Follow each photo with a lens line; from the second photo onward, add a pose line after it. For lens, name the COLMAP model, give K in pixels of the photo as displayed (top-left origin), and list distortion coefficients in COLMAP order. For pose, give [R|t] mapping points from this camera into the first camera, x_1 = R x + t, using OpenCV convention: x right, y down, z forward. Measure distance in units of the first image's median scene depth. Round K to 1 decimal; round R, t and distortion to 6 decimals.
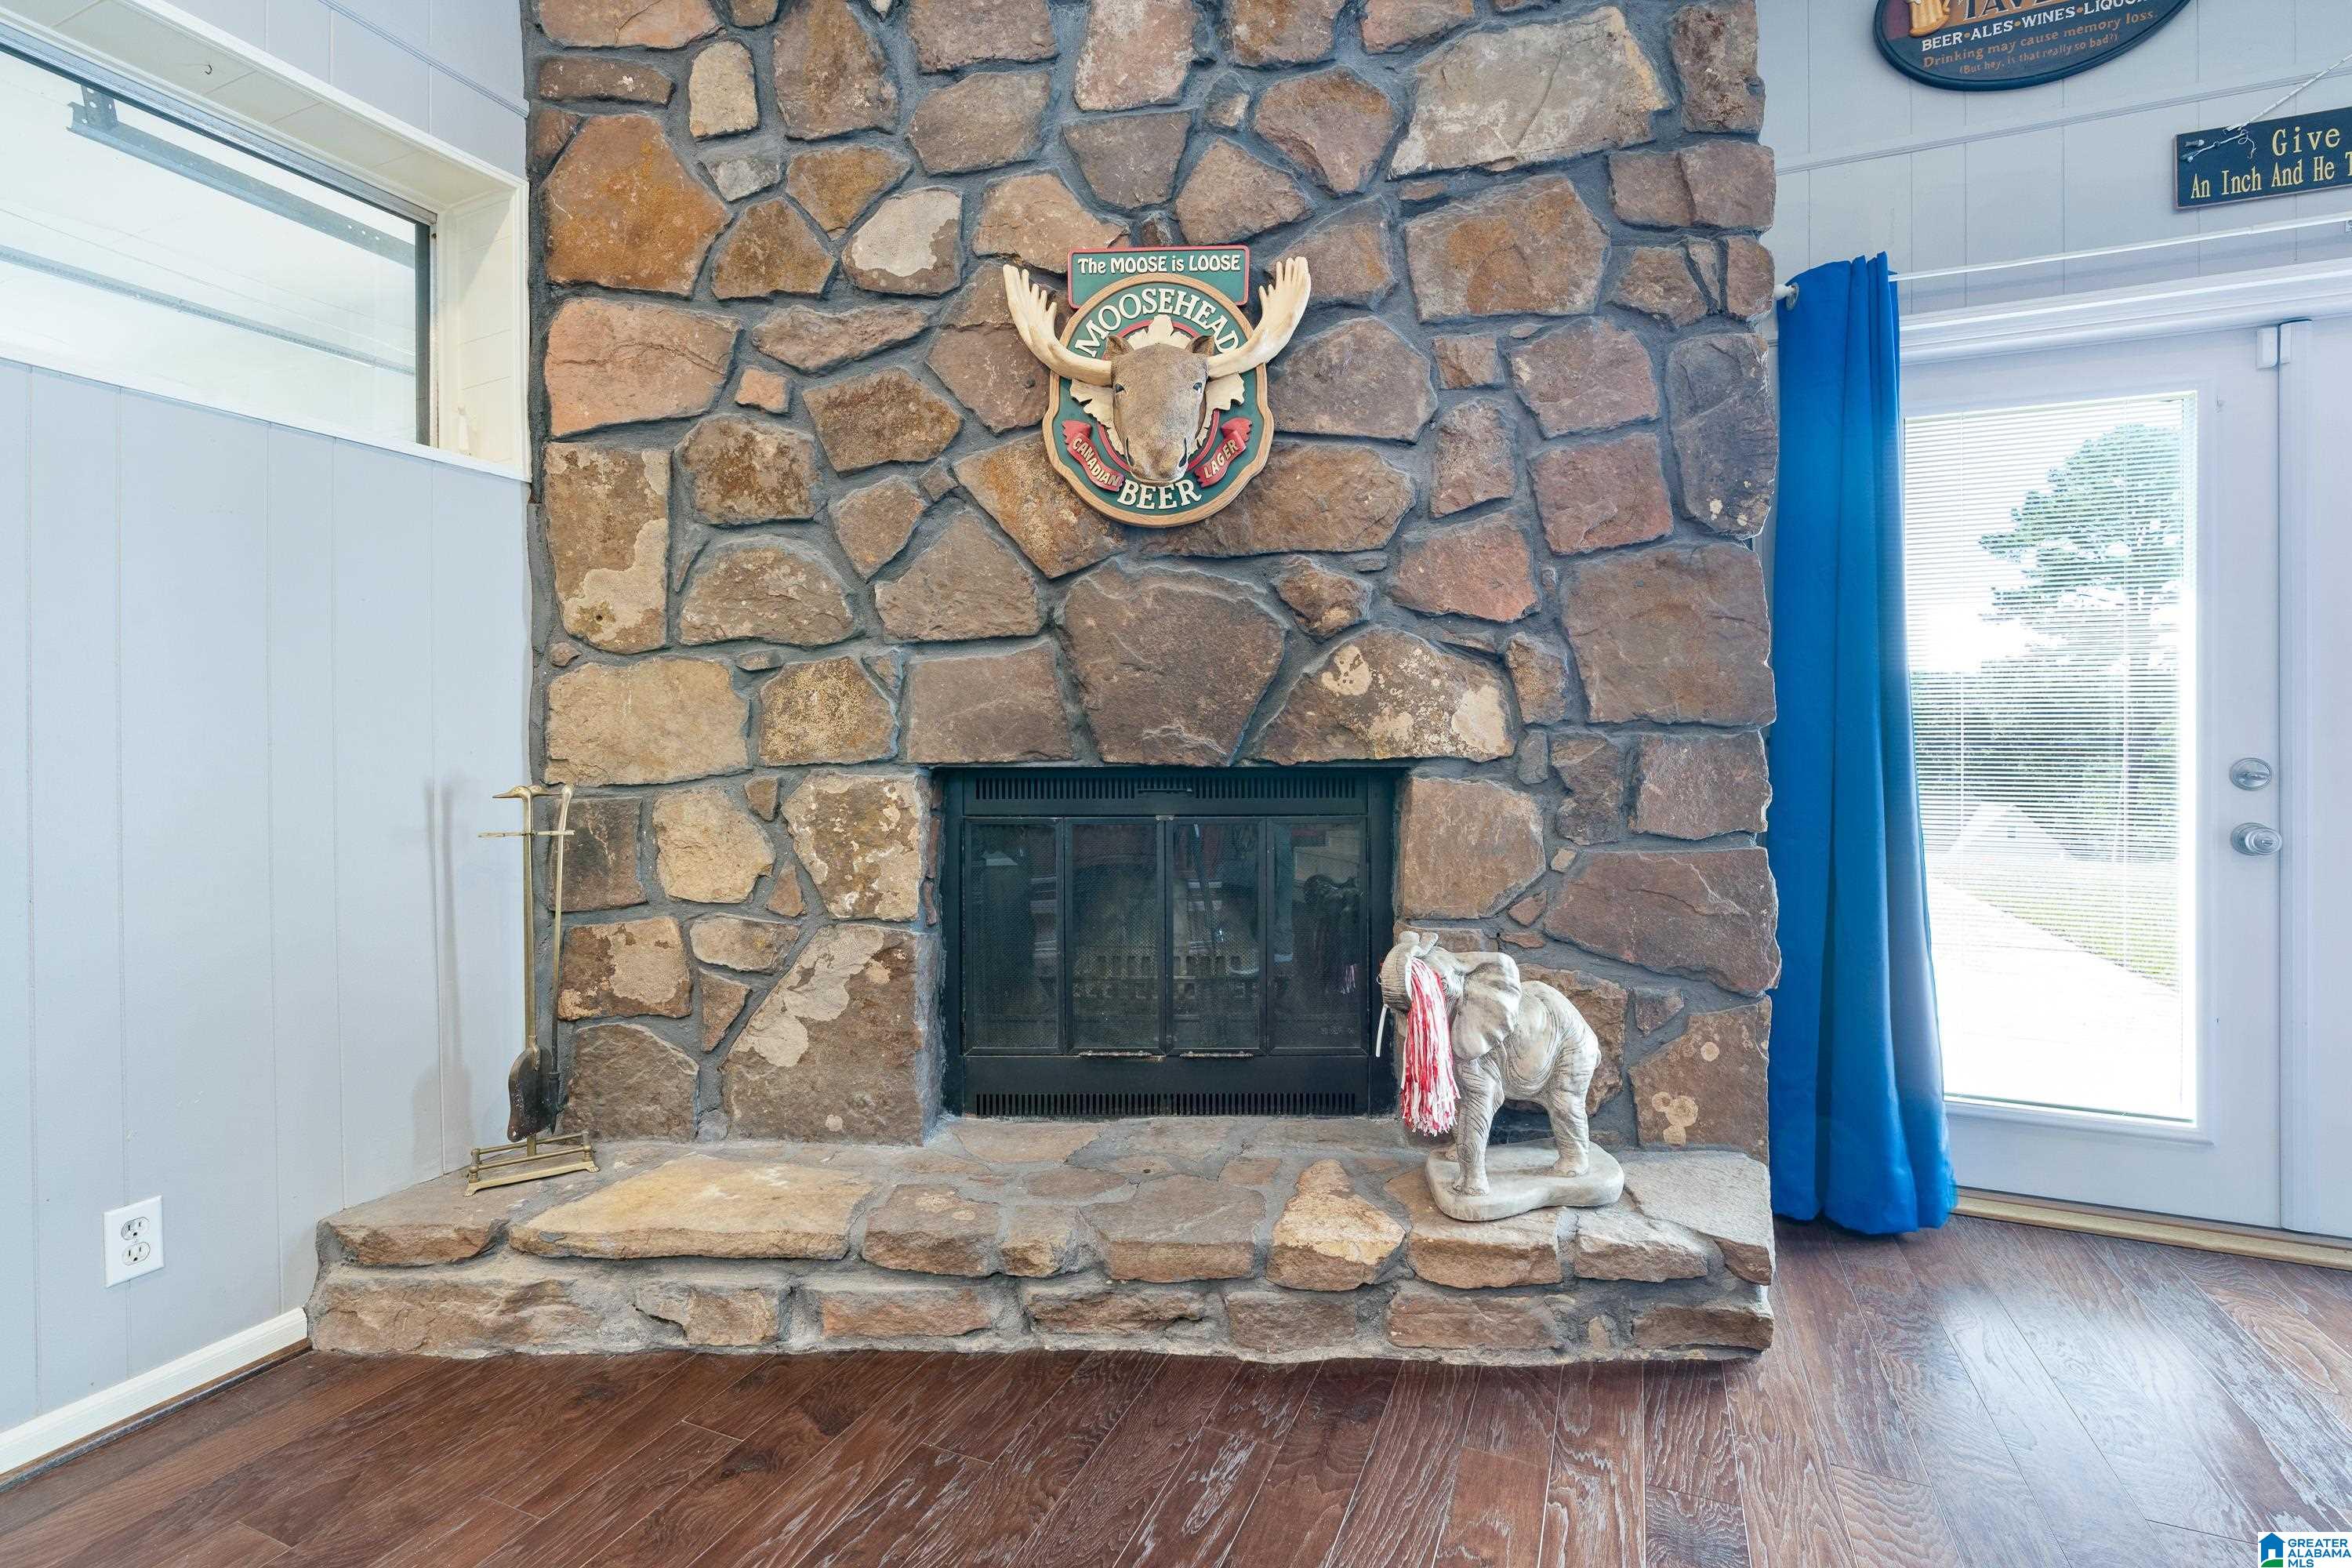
lens RADIAL K [[1065.3, 0, 1184.4], [0, 1065.3, 780.2], [0, 0, 1]] dist [-0.003282, 0.000299]
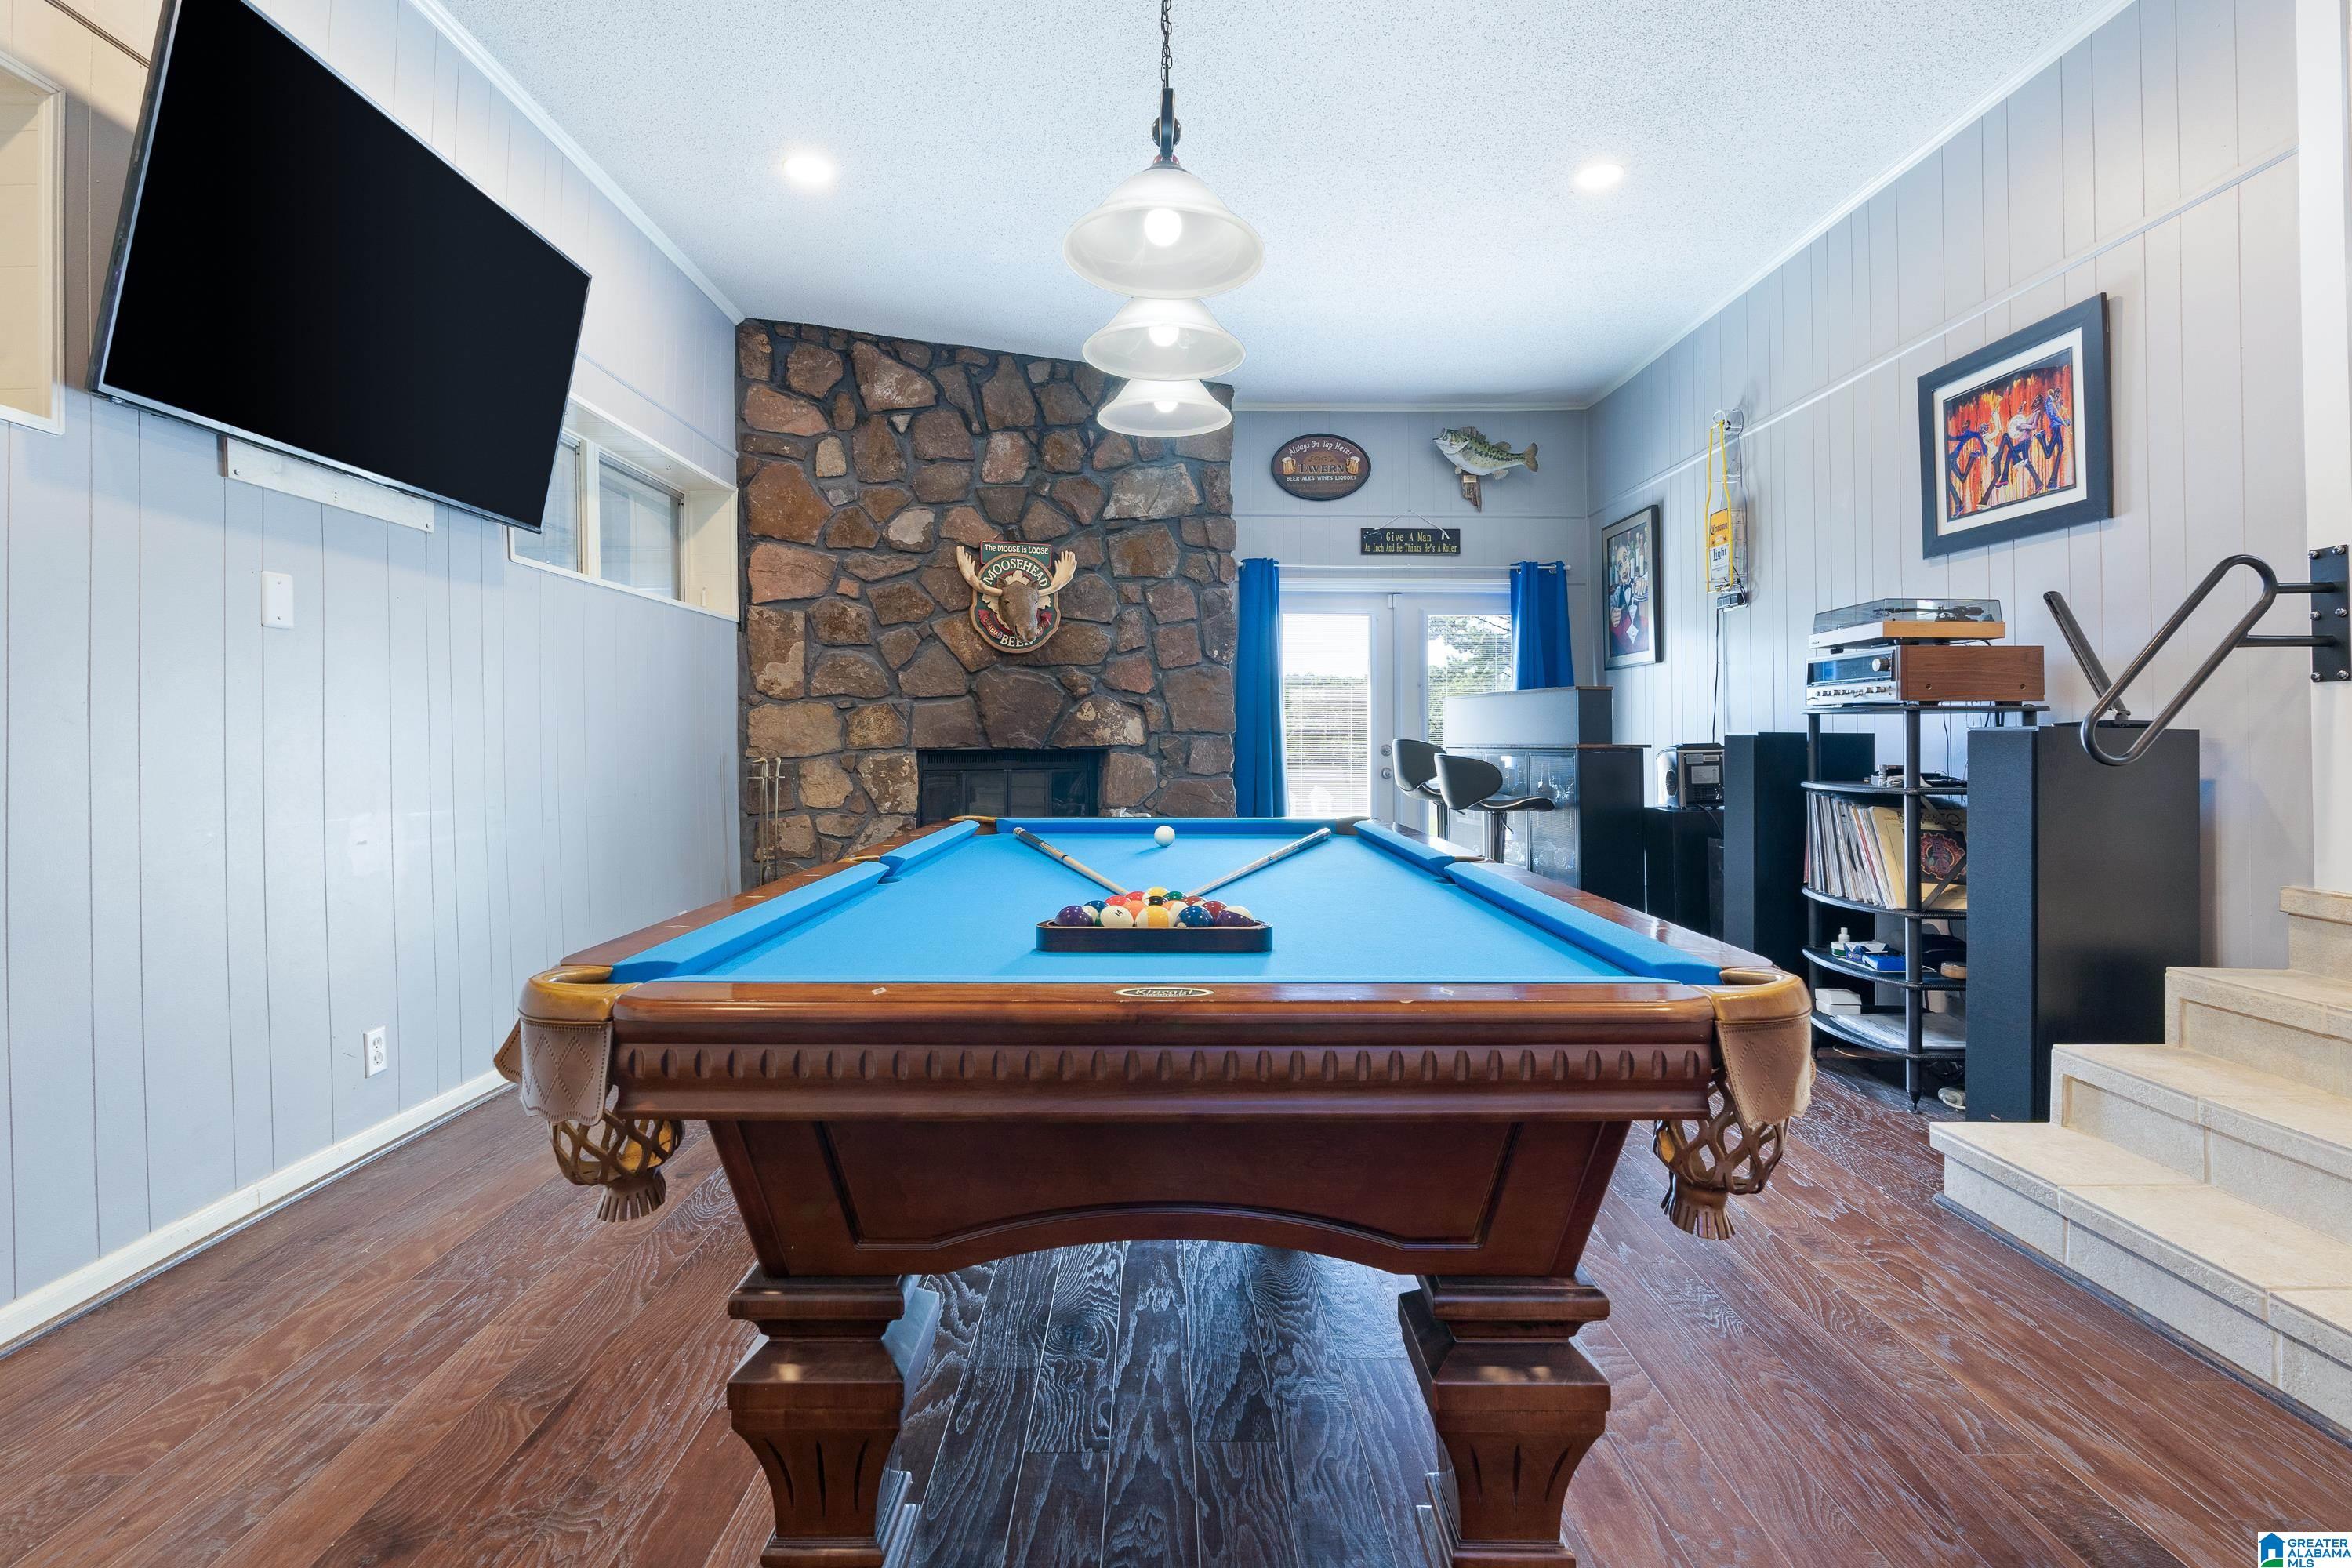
lens RADIAL K [[1065.3, 0, 1184.4], [0, 1065.3, 780.2], [0, 0, 1]] dist [-0.003282, 0.000299]
pose [[0.912808, -0.014936, 0.408115, -0.684581], [-0.001794, 0.999175, 0.040579, -0.041702], [-0.408385, -0.037773, 0.912028, -1.450366]]
